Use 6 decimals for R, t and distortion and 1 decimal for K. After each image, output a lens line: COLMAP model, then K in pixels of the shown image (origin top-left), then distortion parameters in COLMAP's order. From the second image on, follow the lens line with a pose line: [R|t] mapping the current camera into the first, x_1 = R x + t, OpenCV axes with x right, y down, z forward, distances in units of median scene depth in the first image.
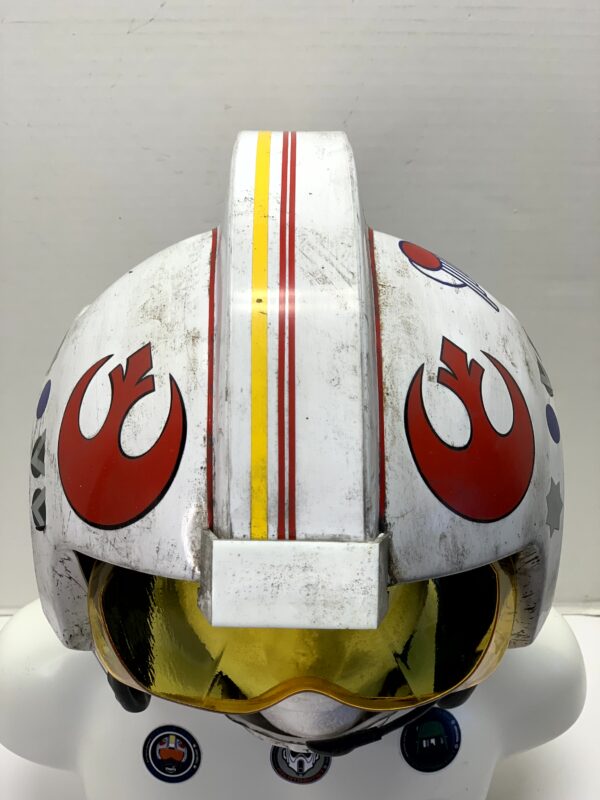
lens RADIAL K [[1227.5, 0, 300.0], [0, 1227.5, 400.0], [0, 0, 1]] dist [-0.253306, 2.449626]
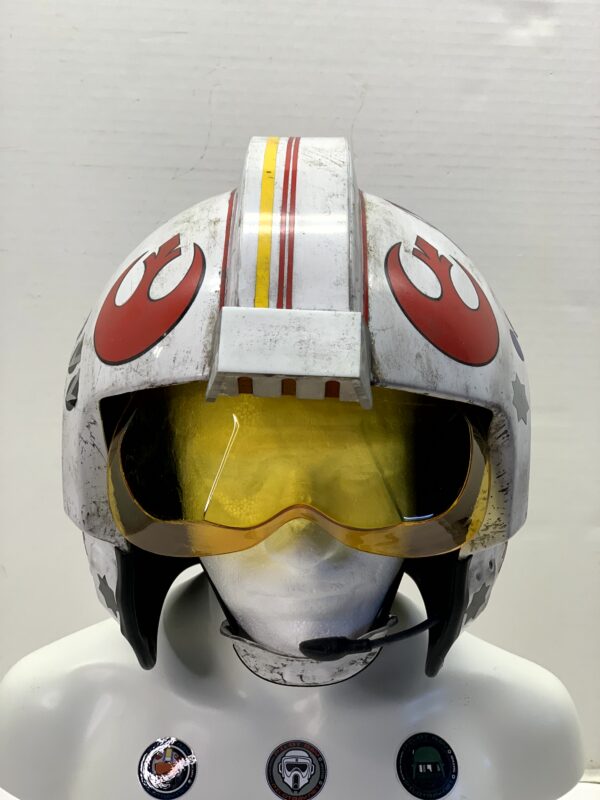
lens RADIAL K [[1227.5, 0, 300.0], [0, 1227.5, 400.0], [0, 0, 1]] dist [-0.253306, 2.449626]
pose [[0.999634, 0.017244, -0.020835, 0.028448], [-0.024292, 0.911139, -0.411383, 0.628958], [0.011889, 0.411738, 0.911225, -0.051633]]
